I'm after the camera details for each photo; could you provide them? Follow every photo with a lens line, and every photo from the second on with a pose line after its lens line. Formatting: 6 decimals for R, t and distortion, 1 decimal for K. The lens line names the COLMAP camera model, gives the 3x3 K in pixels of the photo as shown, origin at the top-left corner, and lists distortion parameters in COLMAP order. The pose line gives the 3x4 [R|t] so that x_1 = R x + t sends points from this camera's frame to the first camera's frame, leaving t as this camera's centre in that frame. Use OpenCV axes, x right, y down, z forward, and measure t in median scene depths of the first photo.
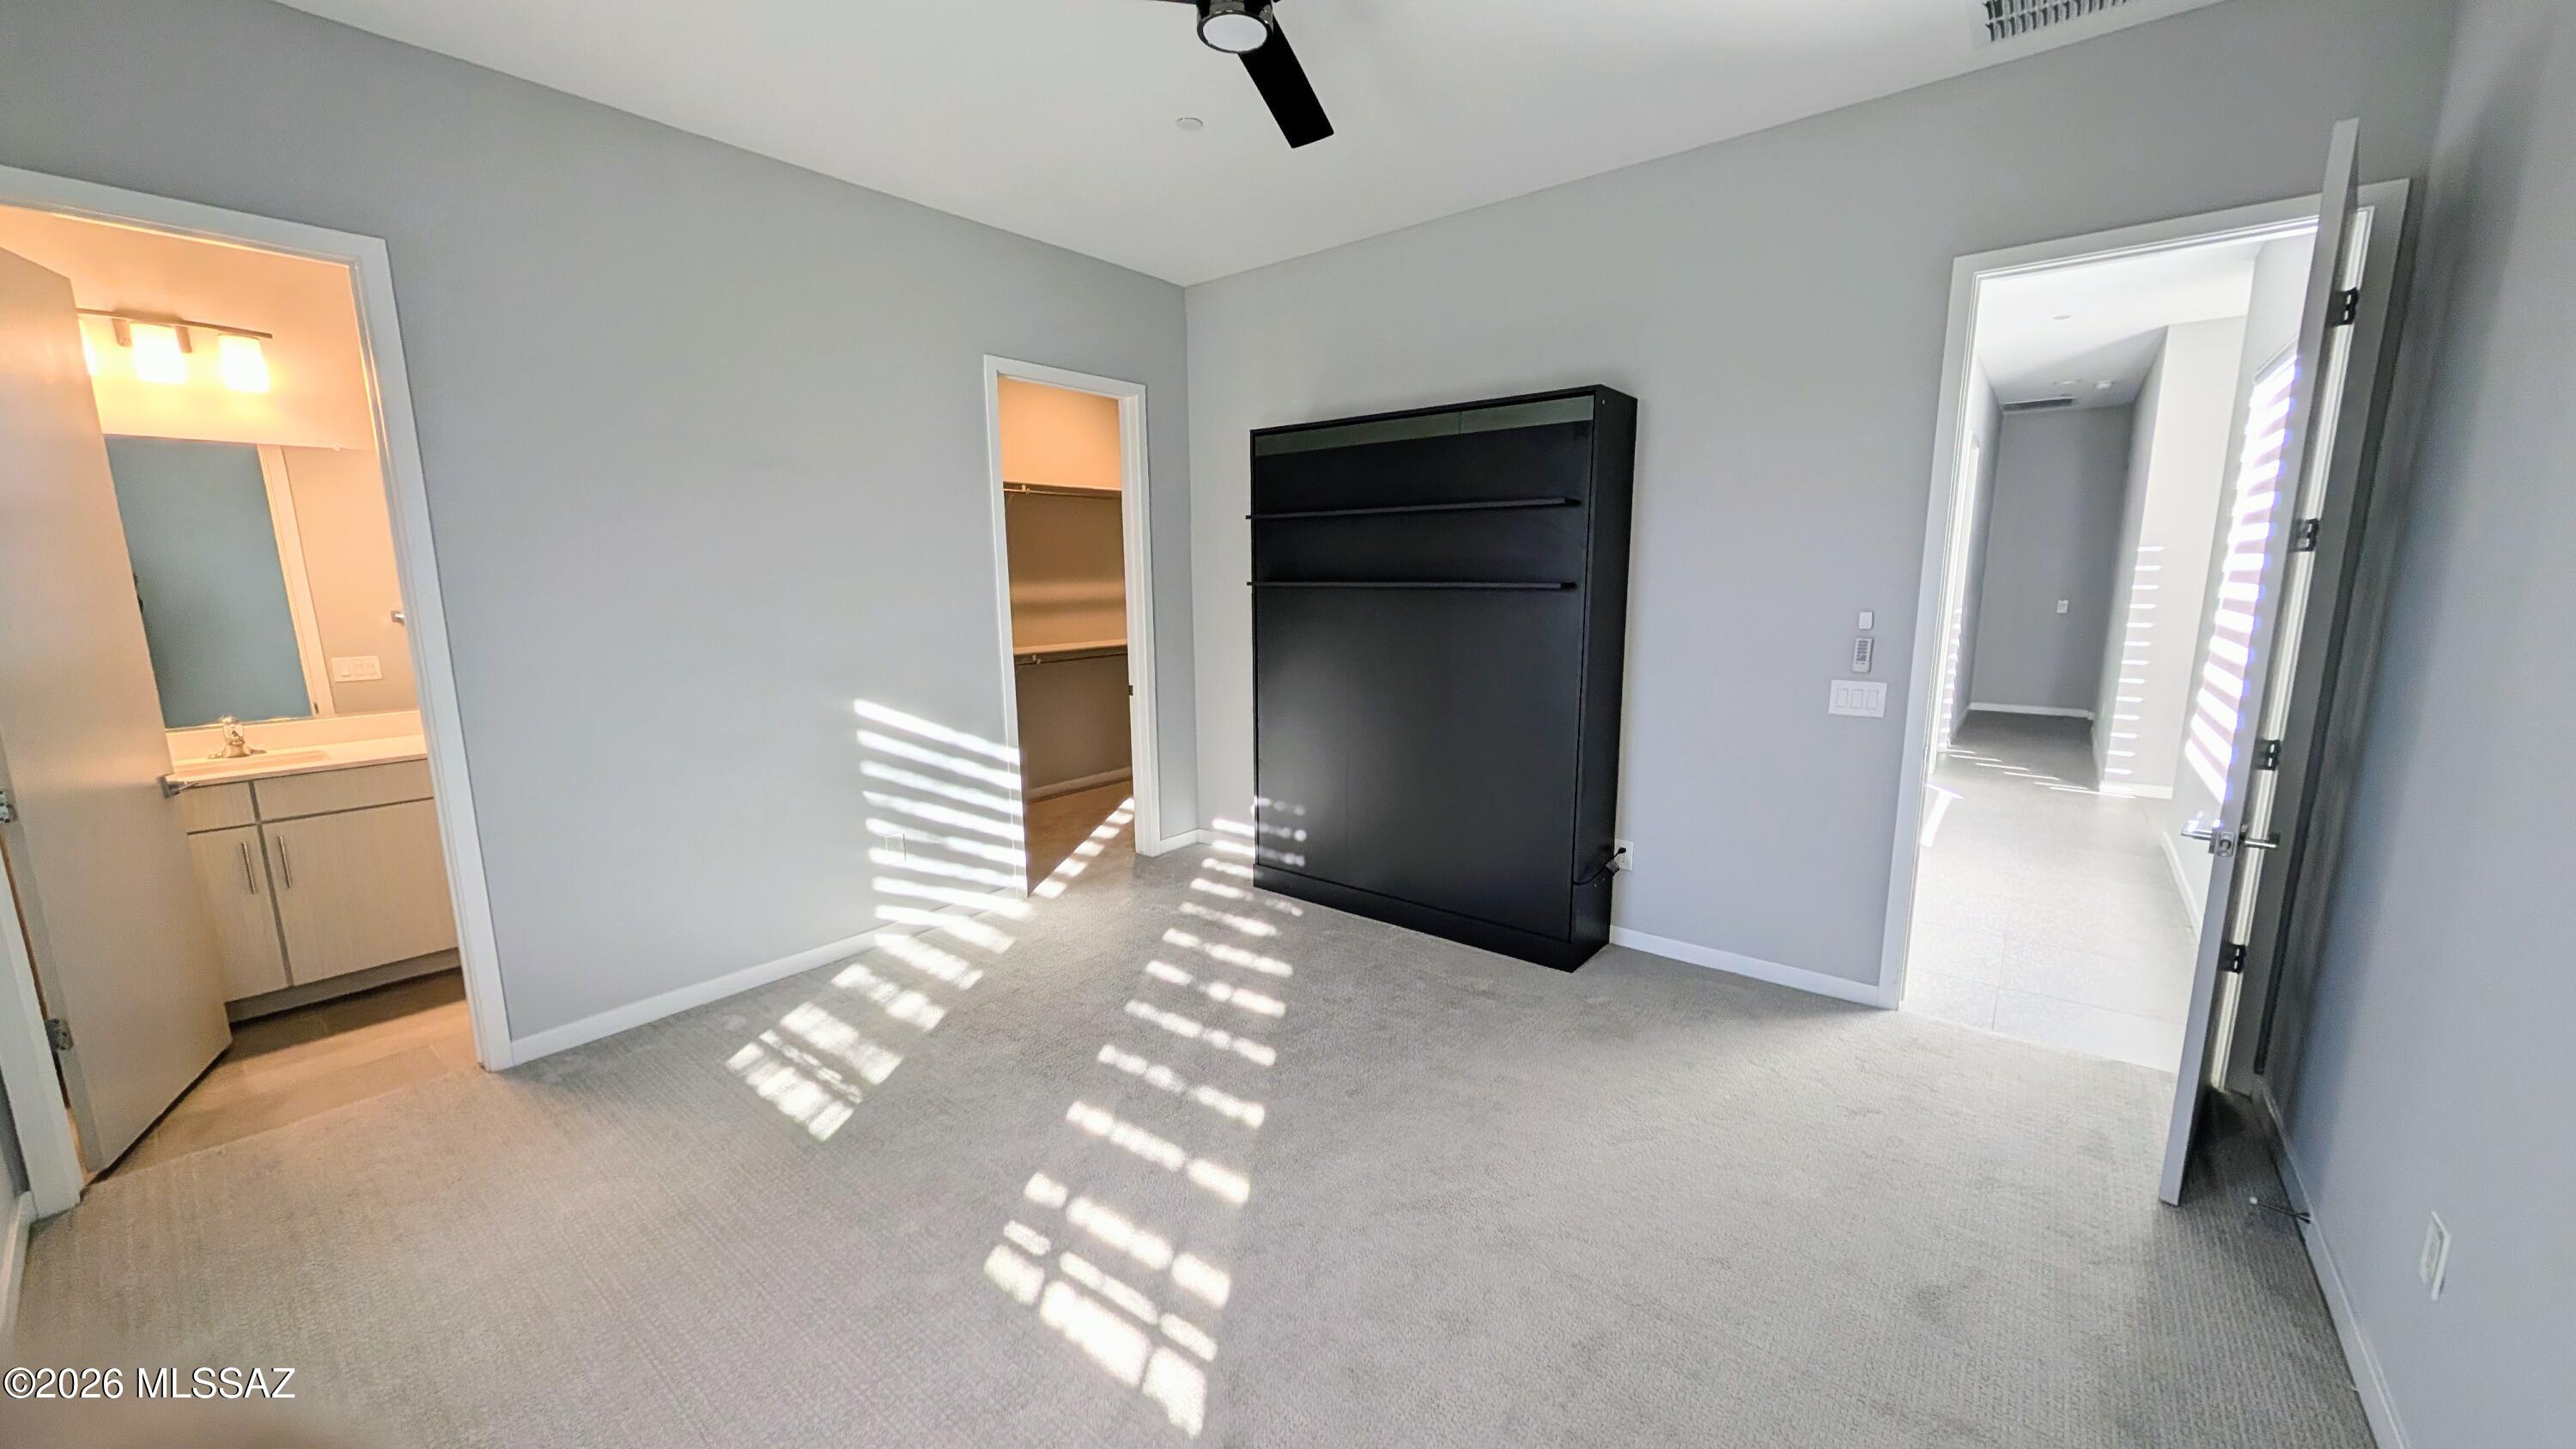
lens RADIAL K [[938.0, 0, 1287.4], [0, 938.0, 716.7], [0, 0, 1]] dist [0.002521, -0.000160]
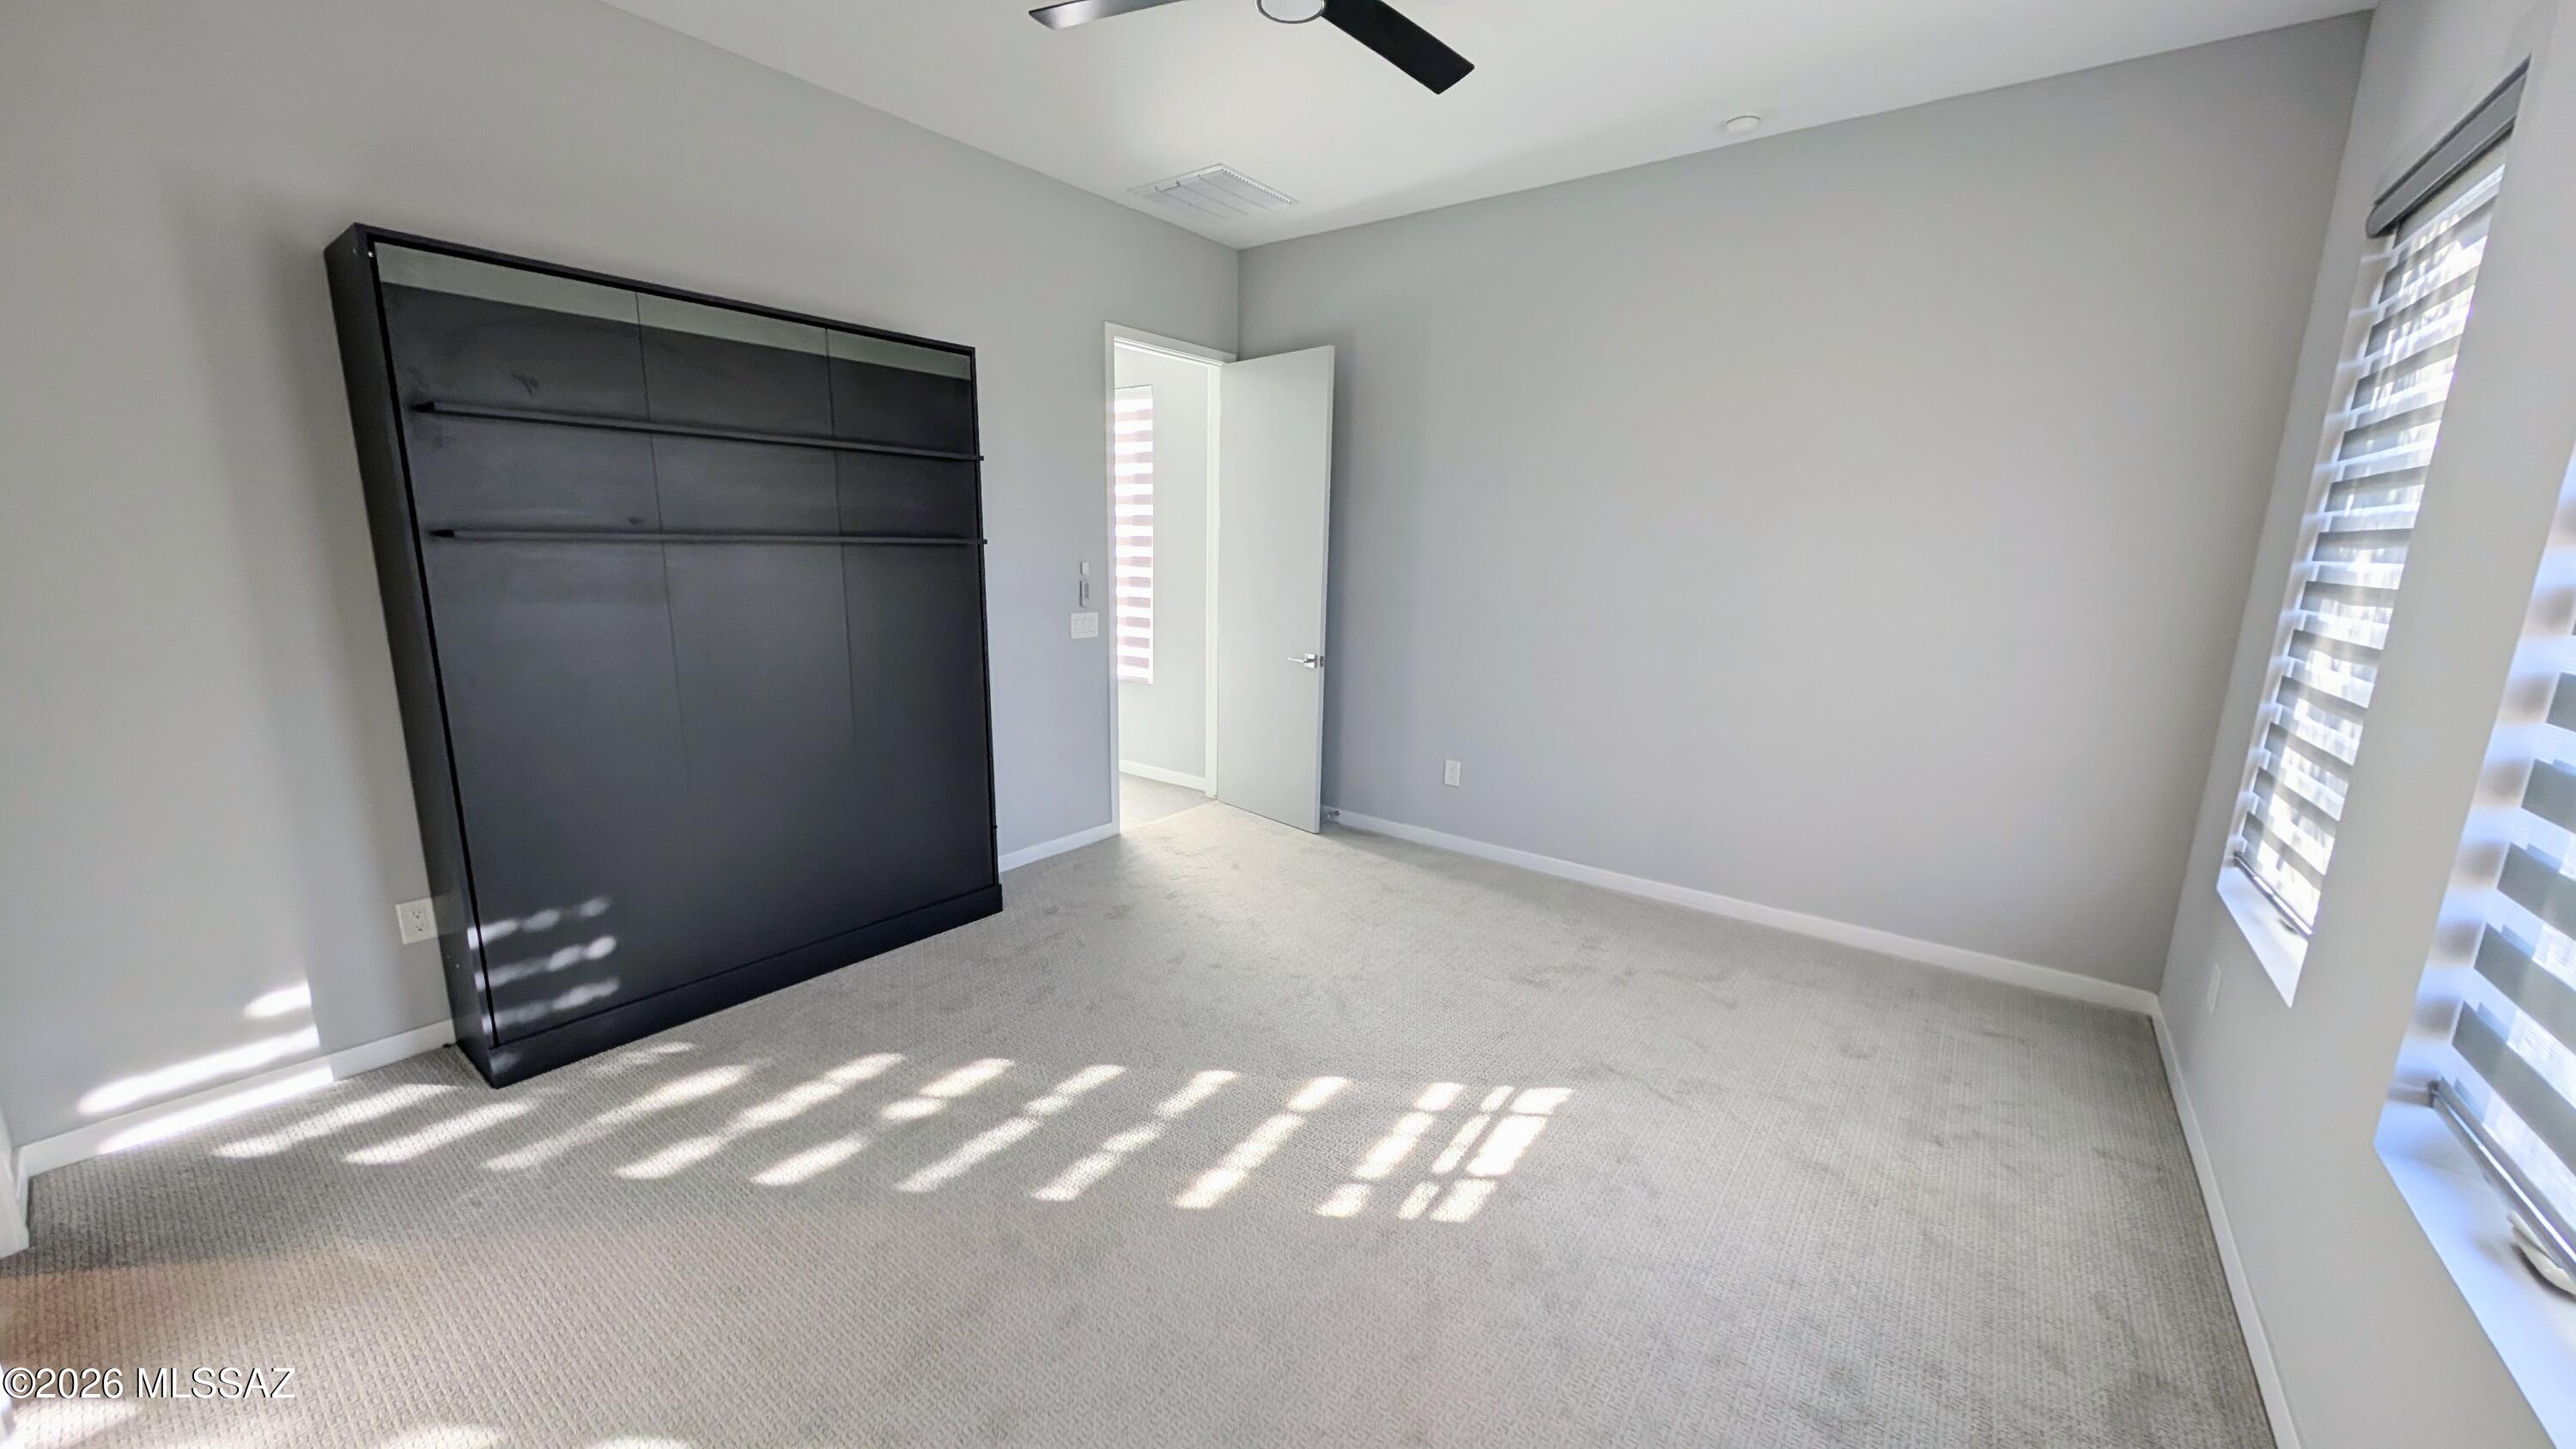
lens RADIAL K [[938.0, 0, 1291.3], [0, 938.0, 725.1], [0, 0, 1]] dist [0.002521, -0.000160]
pose [[-0.040048, -0.183336, 0.982234, -0.808319], [0.133709, 0.973198, 0.187101, -0.097027], [-0.990211, 0.138827, -0.014461, 0.753449]]
